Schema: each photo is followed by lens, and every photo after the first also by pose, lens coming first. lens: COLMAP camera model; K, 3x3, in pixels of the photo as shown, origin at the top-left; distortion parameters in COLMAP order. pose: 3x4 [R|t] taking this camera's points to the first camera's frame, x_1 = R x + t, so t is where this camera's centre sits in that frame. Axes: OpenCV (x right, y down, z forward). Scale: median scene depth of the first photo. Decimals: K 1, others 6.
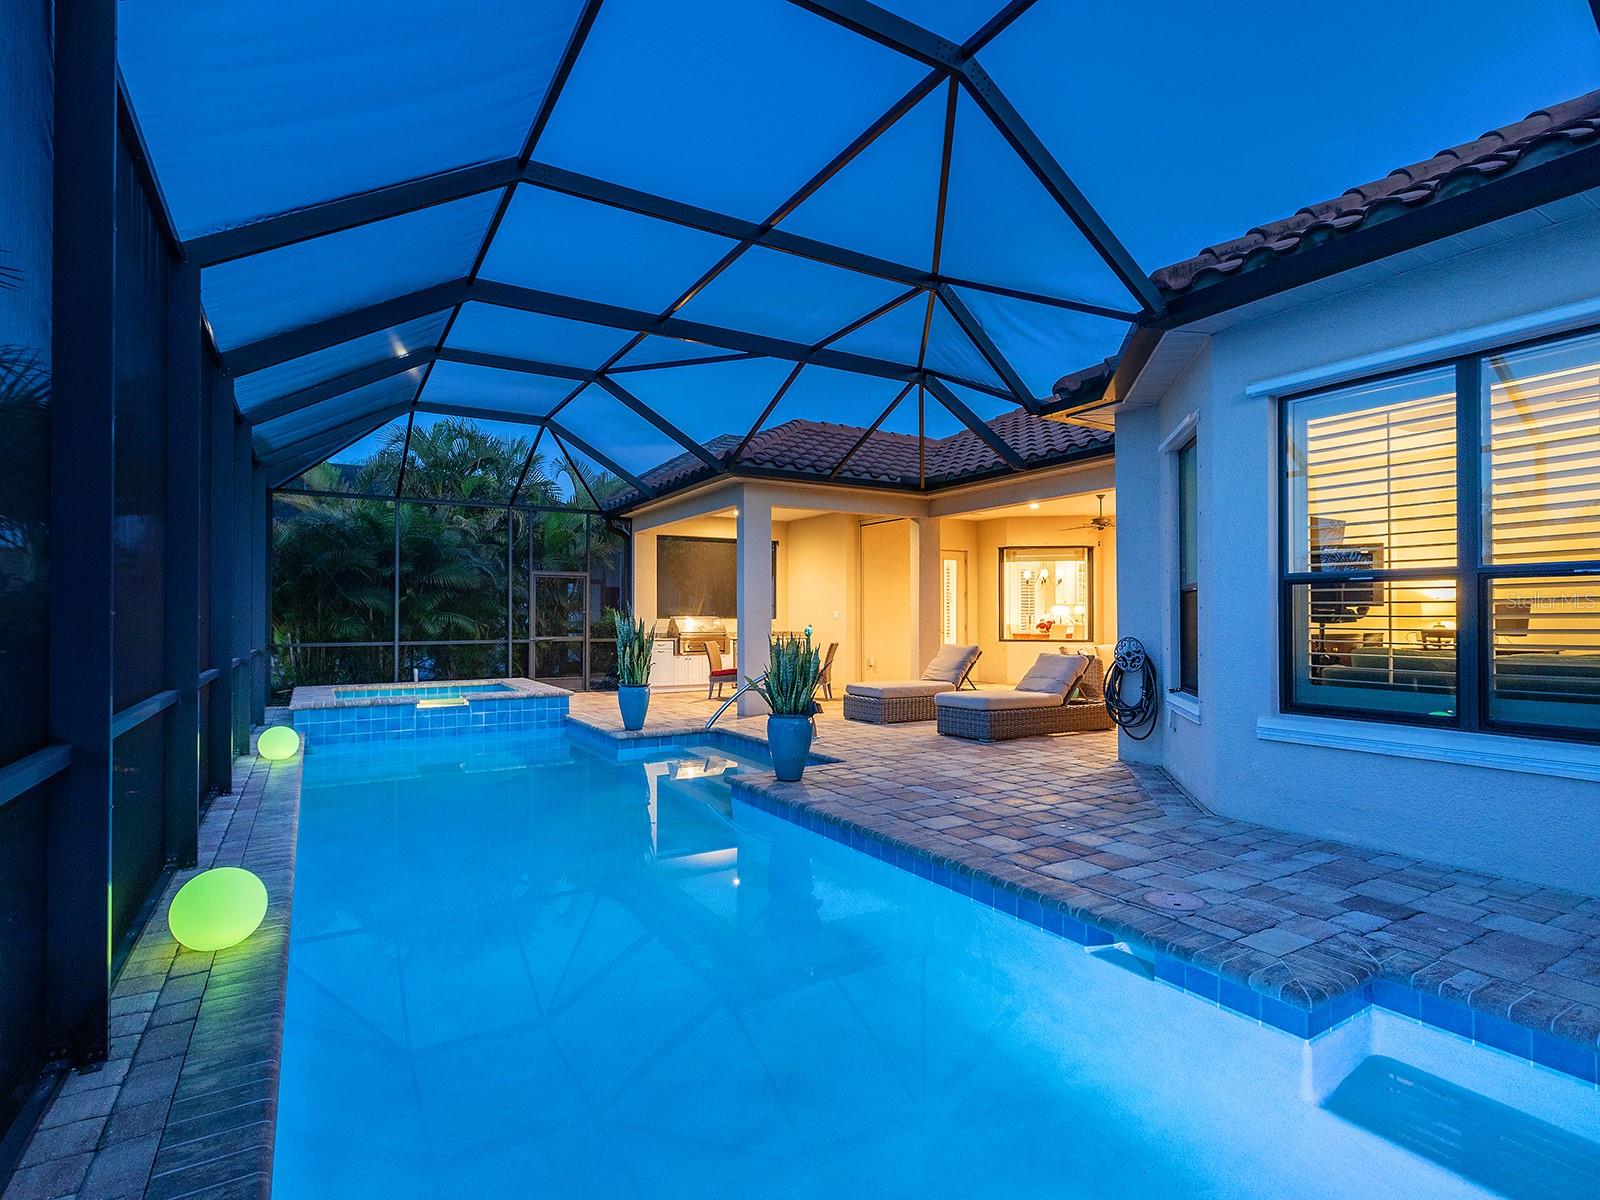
lens RADIAL K [[811.5, 0, 810.6], [0, 811.5, 607.1], [0, 0, 1]] dist [0.003540, -0.000320]
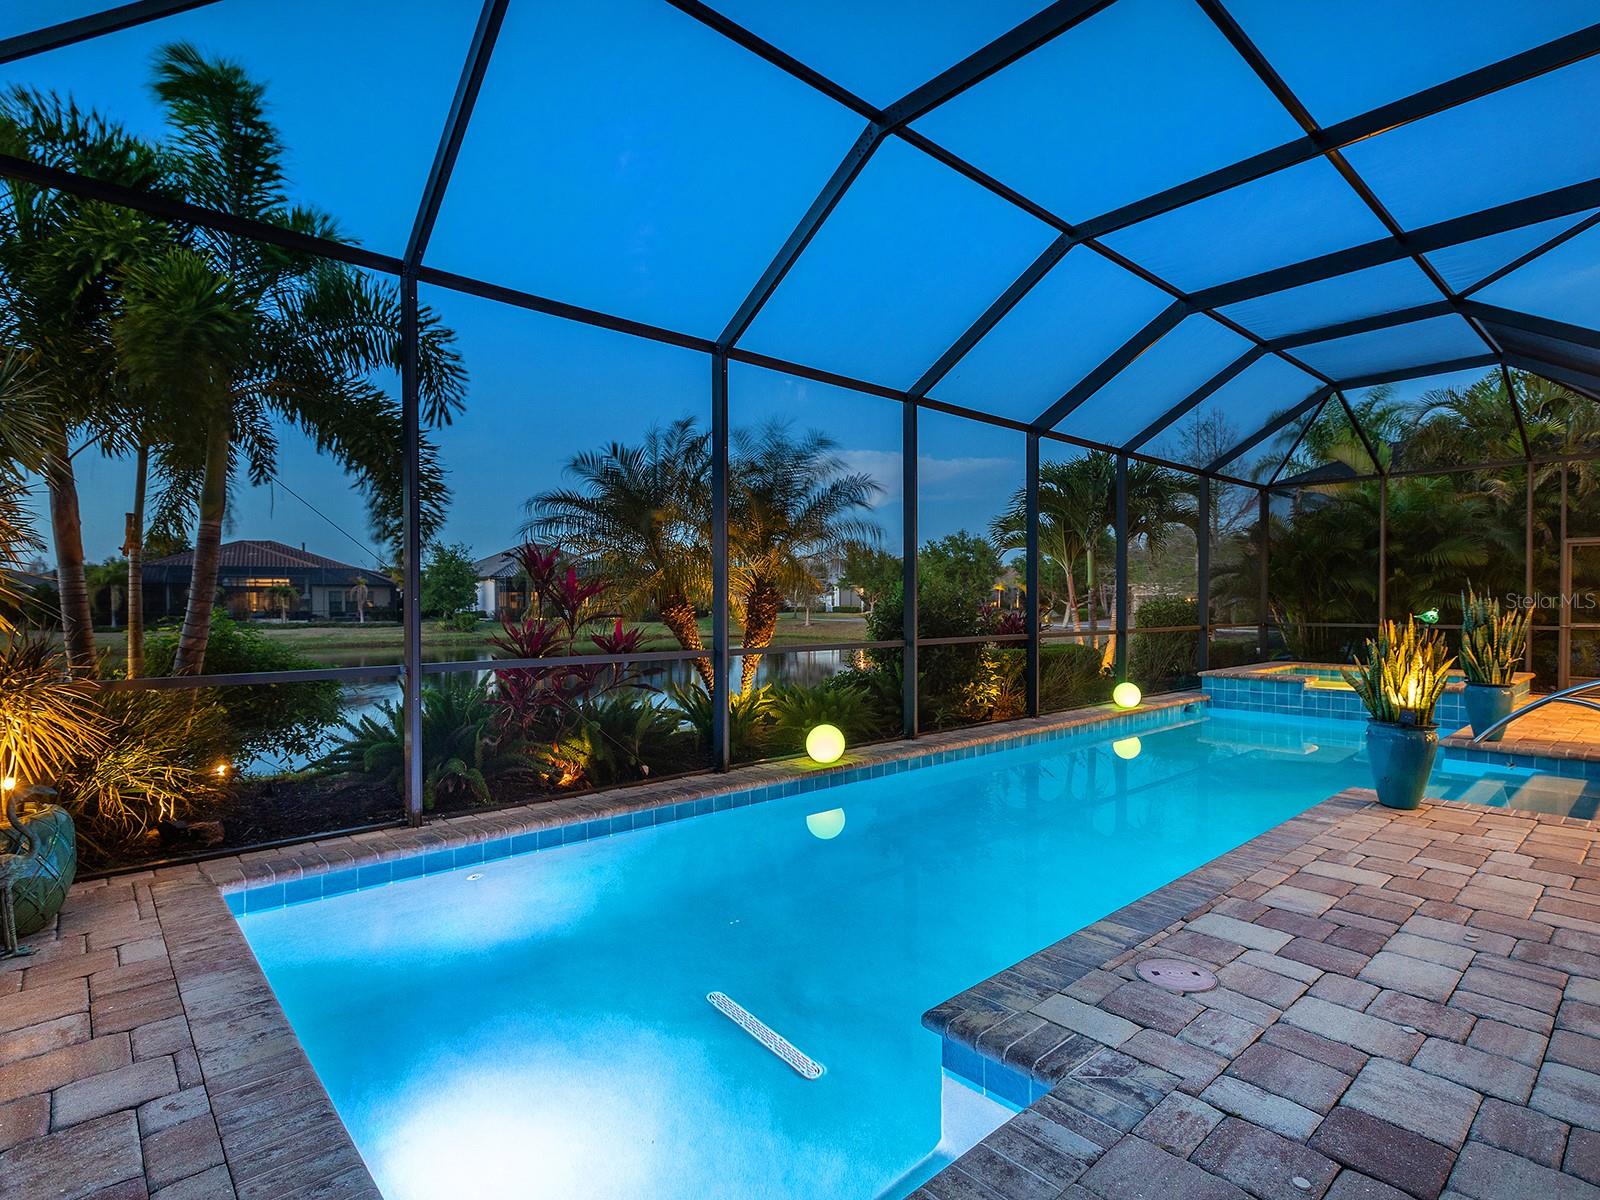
lens RADIAL K [[811.5, 0, 810.6], [0, 811.5, 607.1], [0, 0, 1]] dist [0.003540, -0.000320]
pose [[0.180518, 0.007199, -0.983545, 0.836525], [0.014139, 0.999851, 0.009913, 0.007706], [0.983470, -0.015696, 0.180389, 0.402304]]
